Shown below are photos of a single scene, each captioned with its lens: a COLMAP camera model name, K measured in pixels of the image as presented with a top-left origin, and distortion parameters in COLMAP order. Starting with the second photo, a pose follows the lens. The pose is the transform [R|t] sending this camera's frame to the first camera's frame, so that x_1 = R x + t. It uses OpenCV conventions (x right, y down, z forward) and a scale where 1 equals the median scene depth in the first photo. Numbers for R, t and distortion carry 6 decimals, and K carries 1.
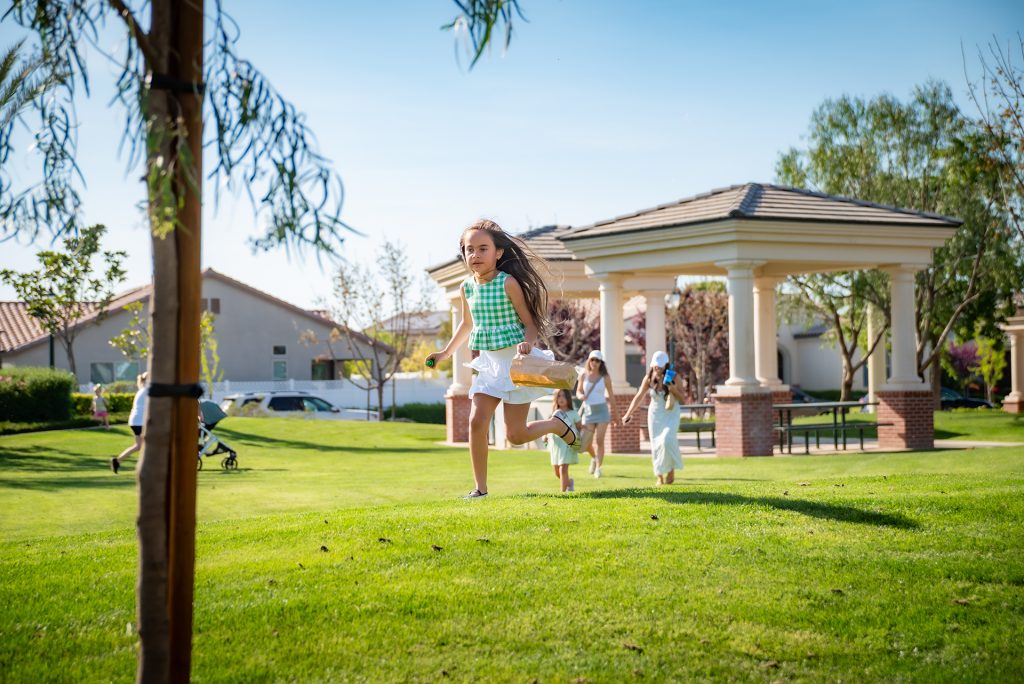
lens RADIAL K [[1771.4, 0, 512.0], [0, 1771.4, 342.0], [0, 0, 1]] dist [0.025557, 1.034820]
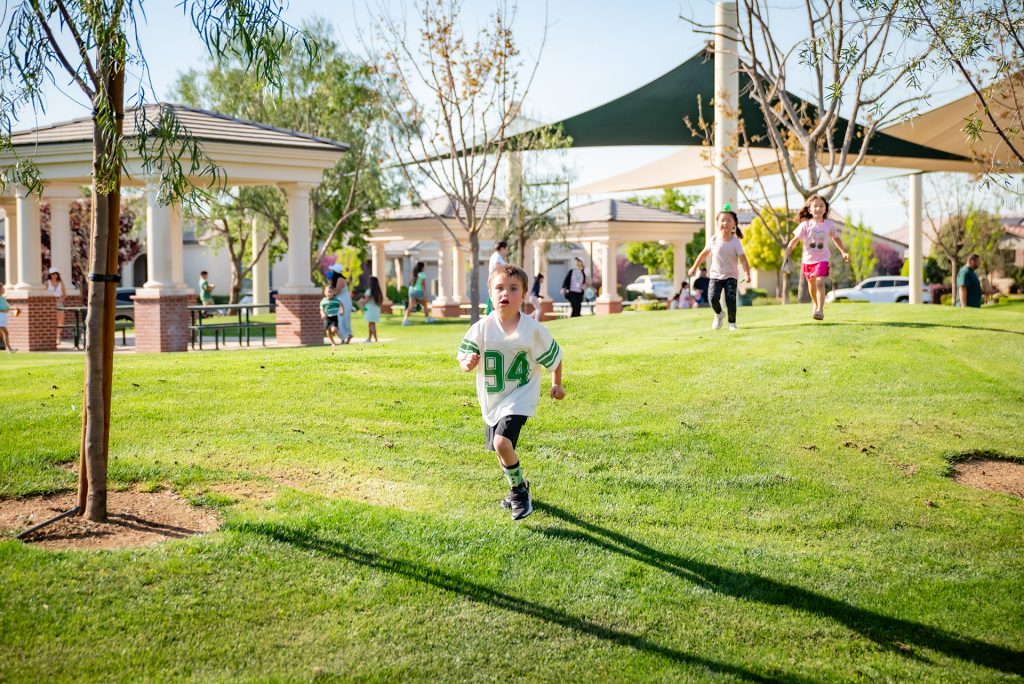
lens RADIAL K [[1771.4, 0, 512.0], [0, 1771.4, 342.0], [0, 0, 1]] dist [0.025557, 1.034820]
pose [[0.934805, -0.004936, 0.355127, -0.055114], [-0.013747, 0.998651, 0.050067, -0.000630], [-0.354895, -0.051685, 0.933476, -0.107680]]
